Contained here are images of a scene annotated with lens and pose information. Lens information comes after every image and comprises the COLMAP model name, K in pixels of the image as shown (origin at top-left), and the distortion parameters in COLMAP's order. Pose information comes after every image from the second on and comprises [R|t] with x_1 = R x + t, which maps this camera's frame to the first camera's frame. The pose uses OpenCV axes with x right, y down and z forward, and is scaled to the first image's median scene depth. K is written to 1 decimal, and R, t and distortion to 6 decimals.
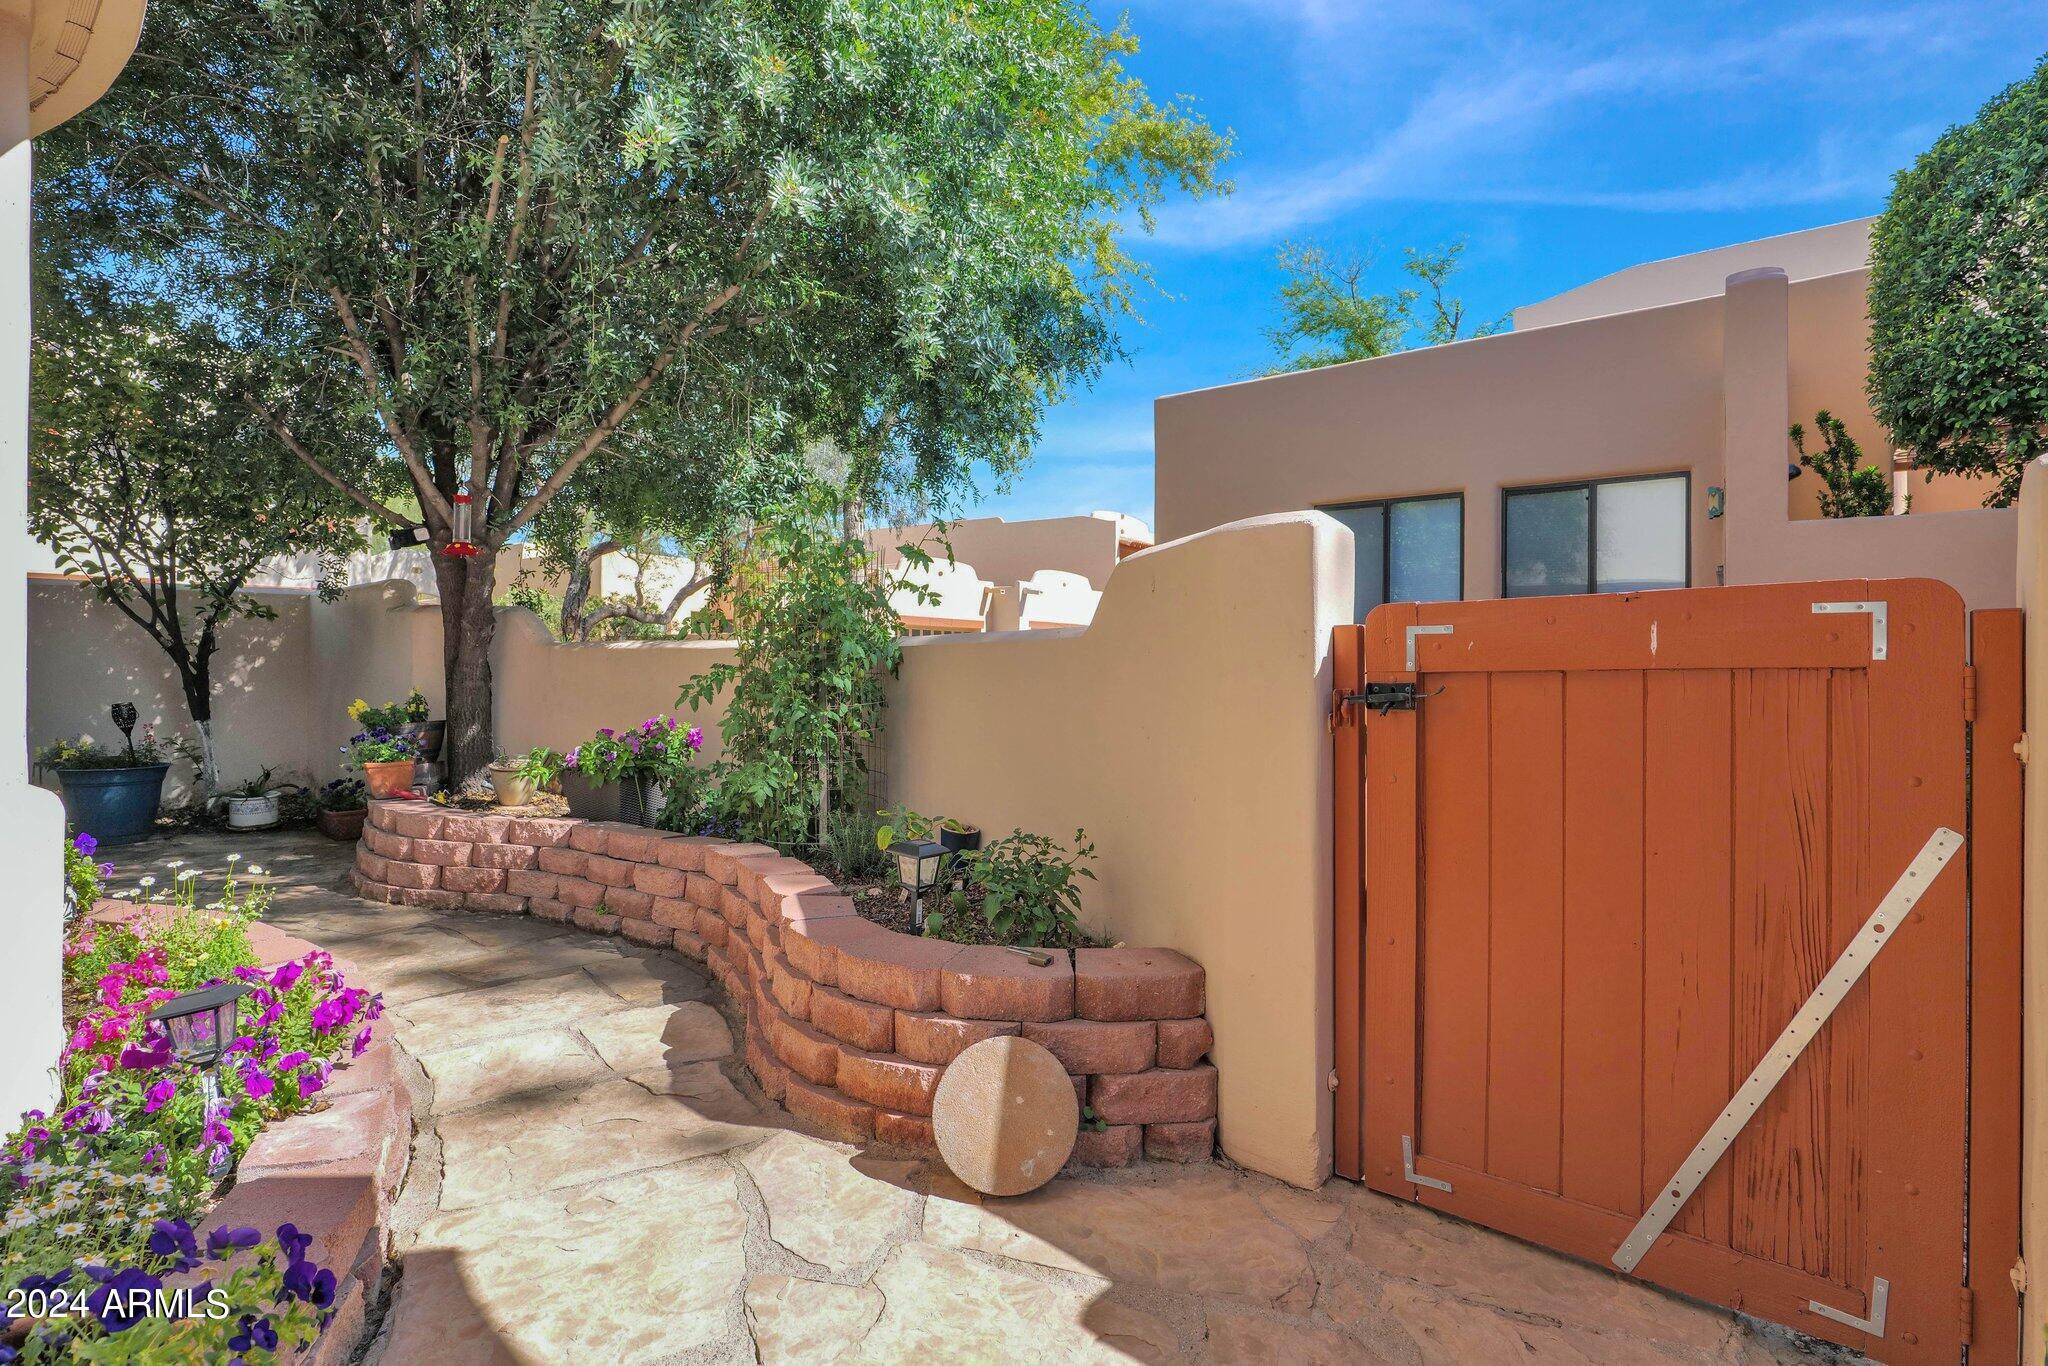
lens RADIAL K [[967.6, 0, 1020.6], [0, 967.6, 662.9], [0, 0, 1]] dist [-0.002191, 0.001813]
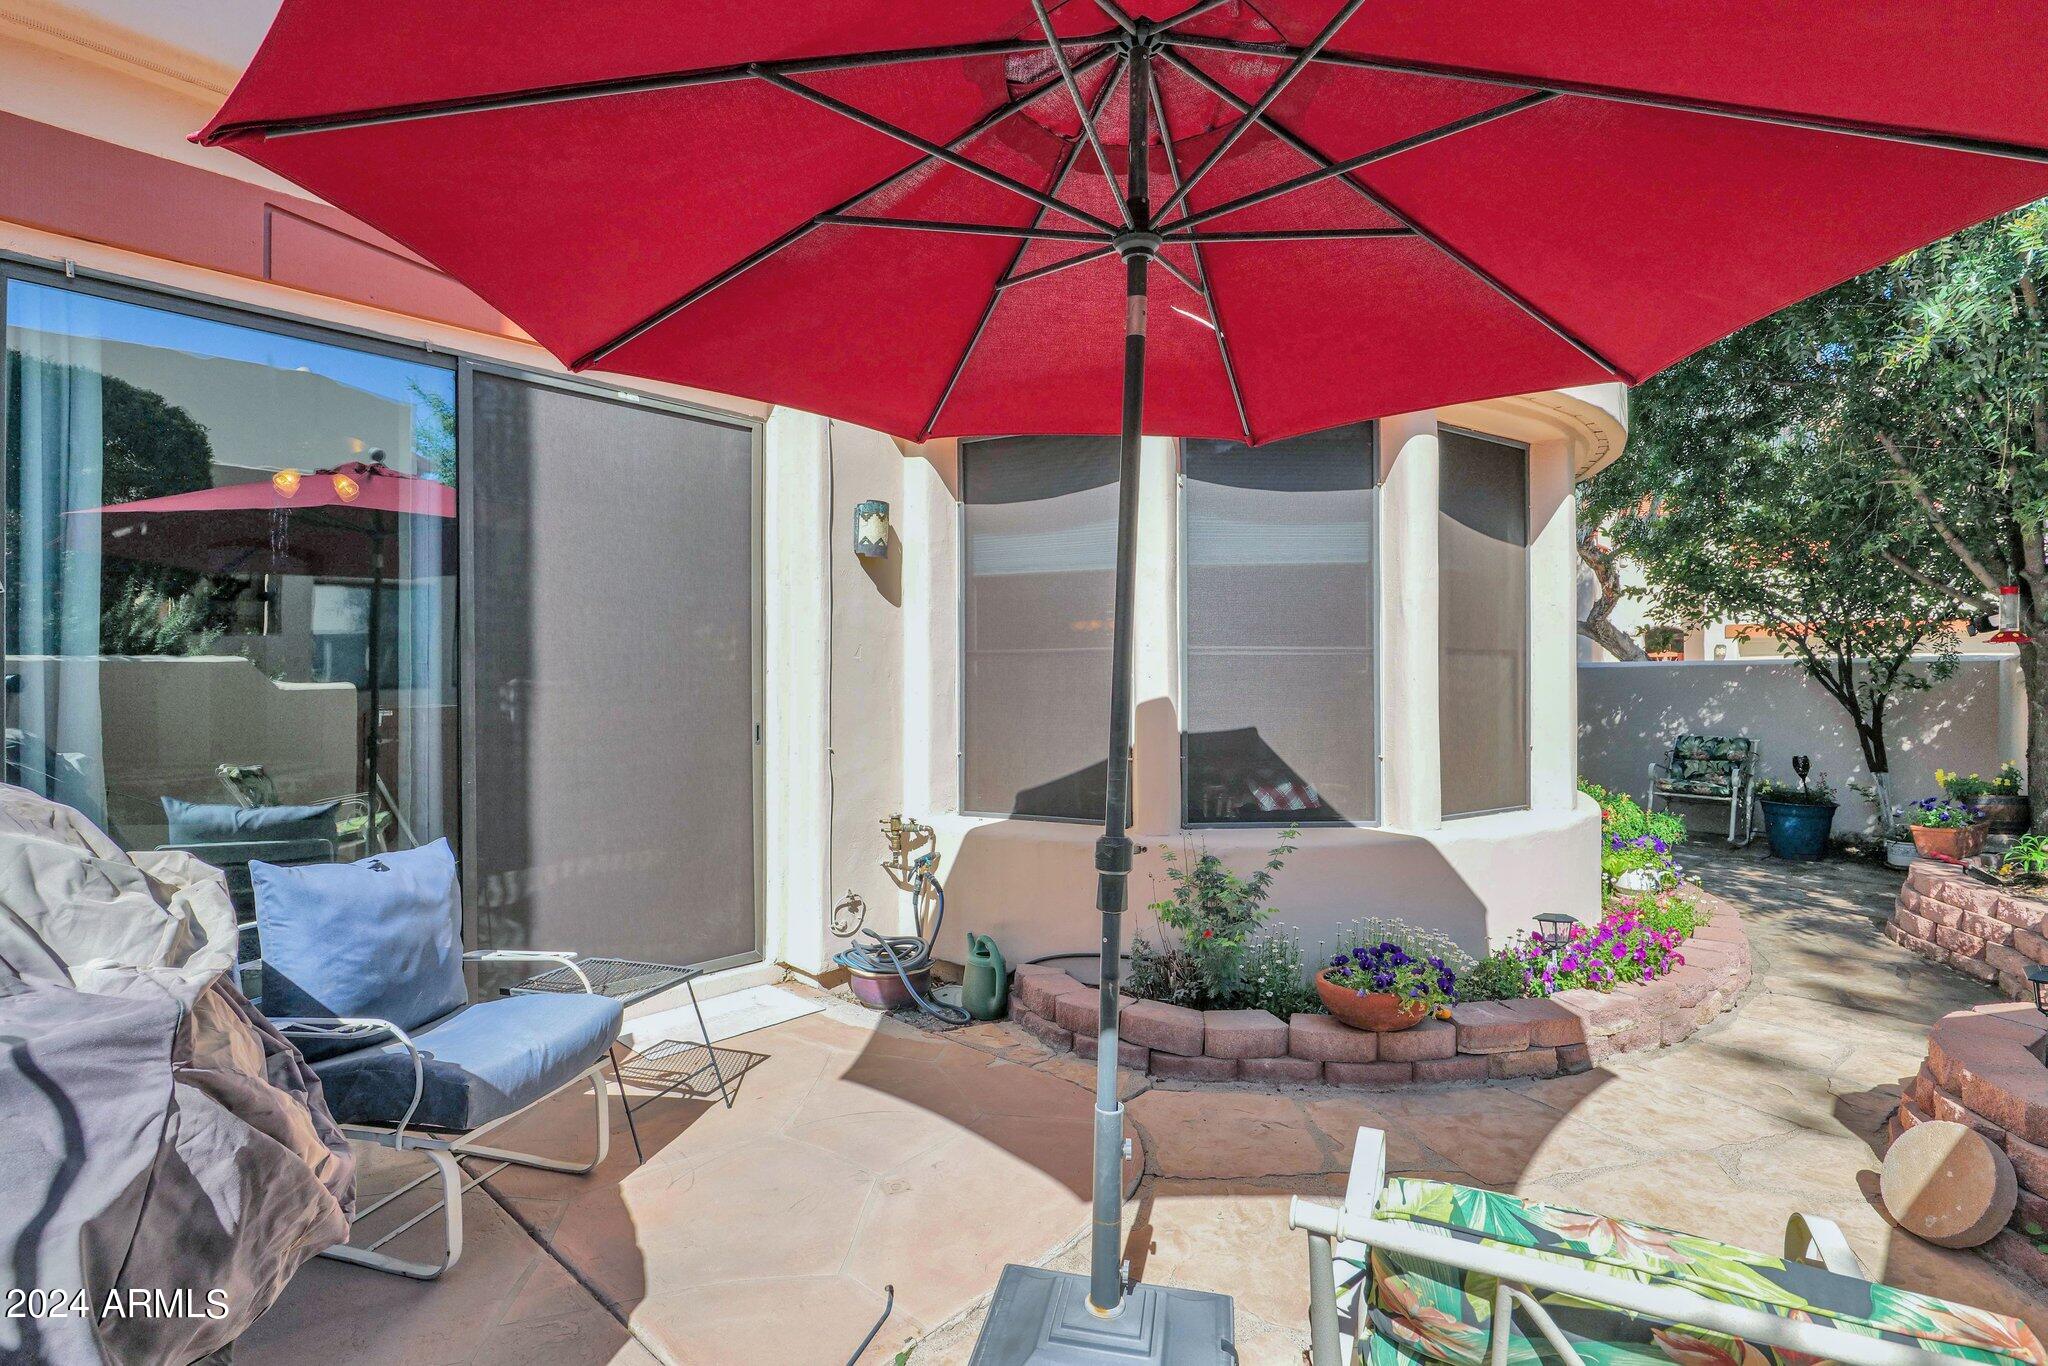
lens RADIAL K [[967.6, 0, 1020.4], [0, 967.6, 682.0], [0, 0, 1]] dist [-0.002191, 0.001813]
pose [[-0.032109, -0.001604, -0.999483, 0.592686], [0.000200, 0.999999, -0.001612, -0.076632], [0.999484, -0.000251, -0.032109, -0.056854]]
